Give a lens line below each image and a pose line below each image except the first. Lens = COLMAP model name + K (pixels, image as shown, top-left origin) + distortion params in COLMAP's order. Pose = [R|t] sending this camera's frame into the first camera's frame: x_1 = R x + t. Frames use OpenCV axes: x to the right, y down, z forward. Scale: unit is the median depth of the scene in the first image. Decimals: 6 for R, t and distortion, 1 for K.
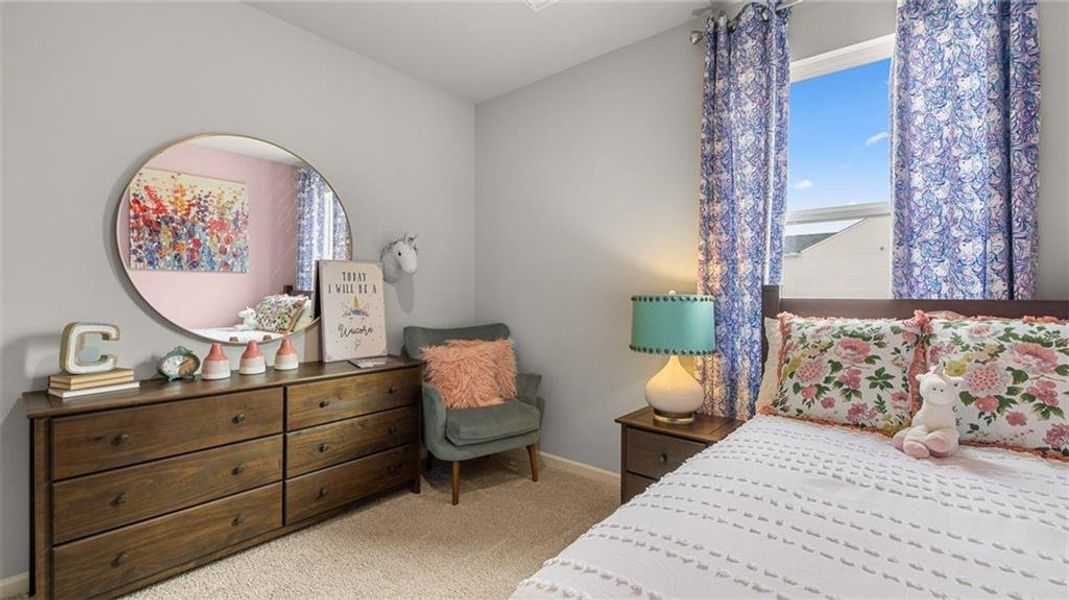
lens RADIAL K [[447.8, 0, 534.6], [0, 447.8, 298.6], [0, 0, 1]] dist [-0.000361, -0.000014]
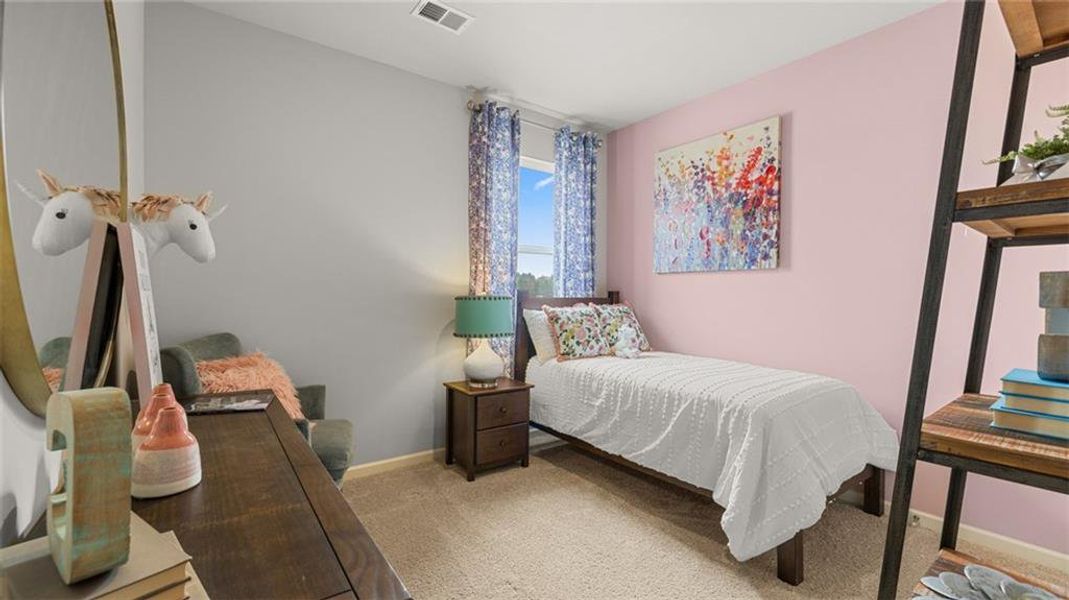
lens RADIAL K [[447.8, 0, 534.6], [0, 447.8, 298.6], [0, 0, 1]] dist [-0.000361, -0.000014]
pose [[0.266033, -0.001574, 0.963963, -1.320465], [0.008517, 0.999963, -0.000718, 0.006037], [-0.963926, 0.008401, 0.266037, 0.657540]]
